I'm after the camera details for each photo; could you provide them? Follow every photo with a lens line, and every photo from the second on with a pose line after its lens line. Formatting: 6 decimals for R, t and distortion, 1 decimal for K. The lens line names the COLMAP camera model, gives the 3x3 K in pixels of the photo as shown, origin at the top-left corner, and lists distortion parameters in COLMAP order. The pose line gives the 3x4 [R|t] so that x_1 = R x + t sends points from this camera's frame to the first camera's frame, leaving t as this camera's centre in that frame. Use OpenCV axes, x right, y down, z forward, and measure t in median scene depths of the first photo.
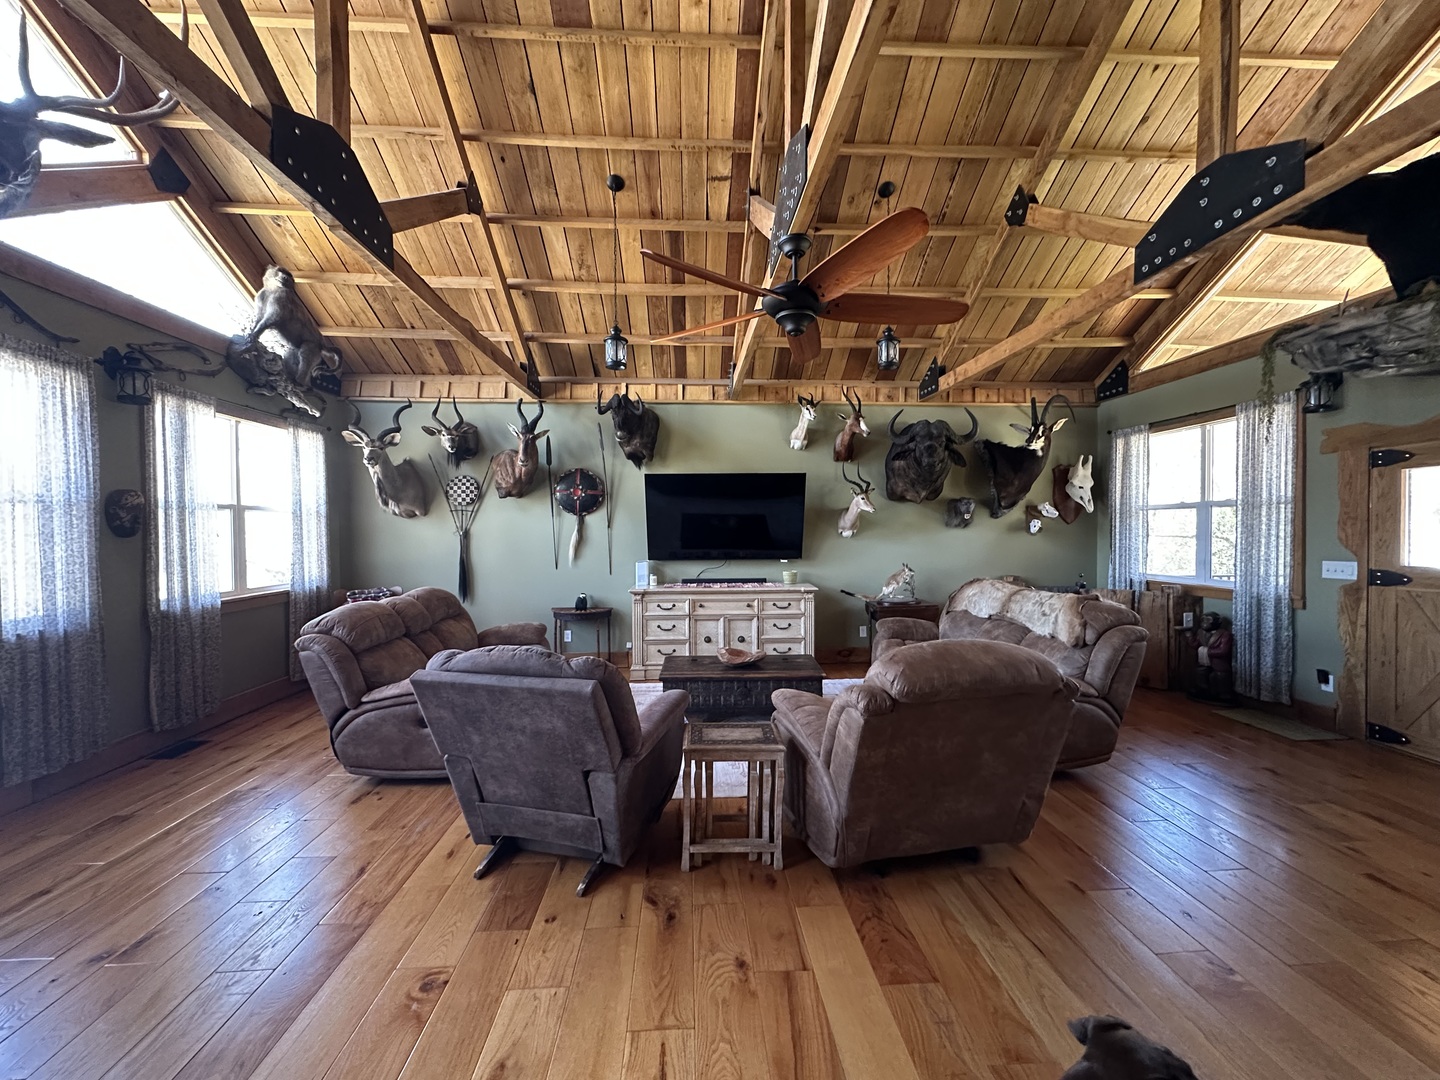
lens RADIAL K [[575.1, 0, 723.4], [0, 575.1, 539.4], [0, 0, 1]] dist [-0.001787, 0.000393]
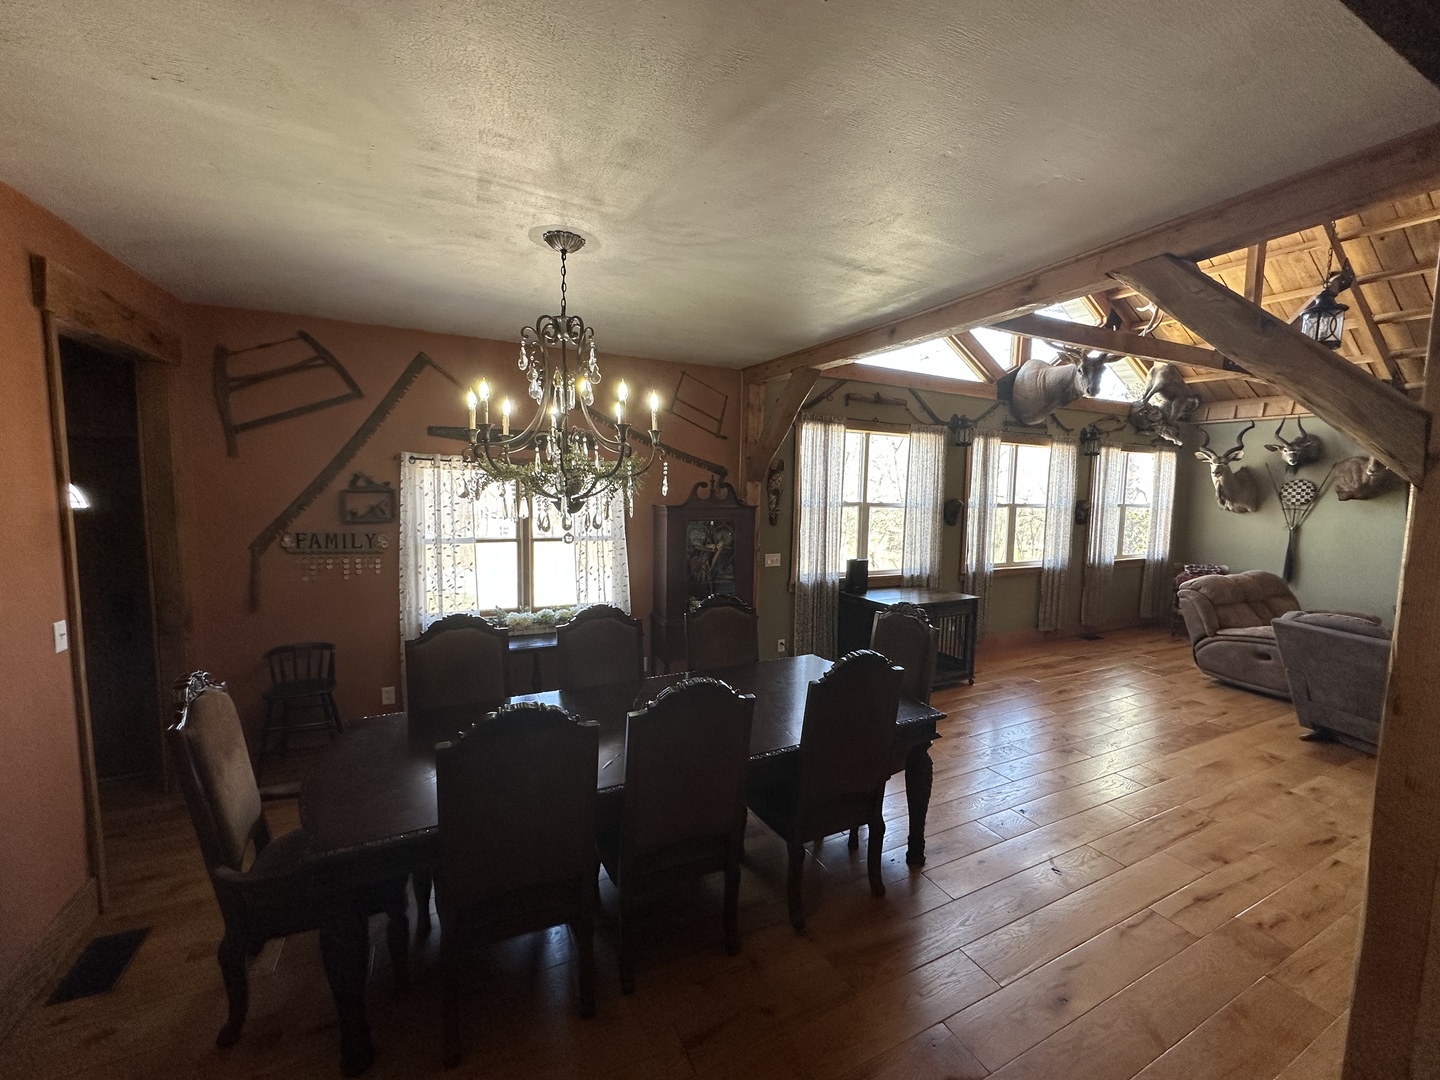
lens RADIAL K [[575.1, 0, 722.3], [0, 575.1, 539.7], [0, 0, 1]] dist [-0.001787, 0.000393]
pose [[0.383813, 0.097944, -0.918202, 0.198616], [-0.035615, 0.995189, 0.091269, -0.056601], [0.922724, -0.002328, 0.385455, -0.582267]]
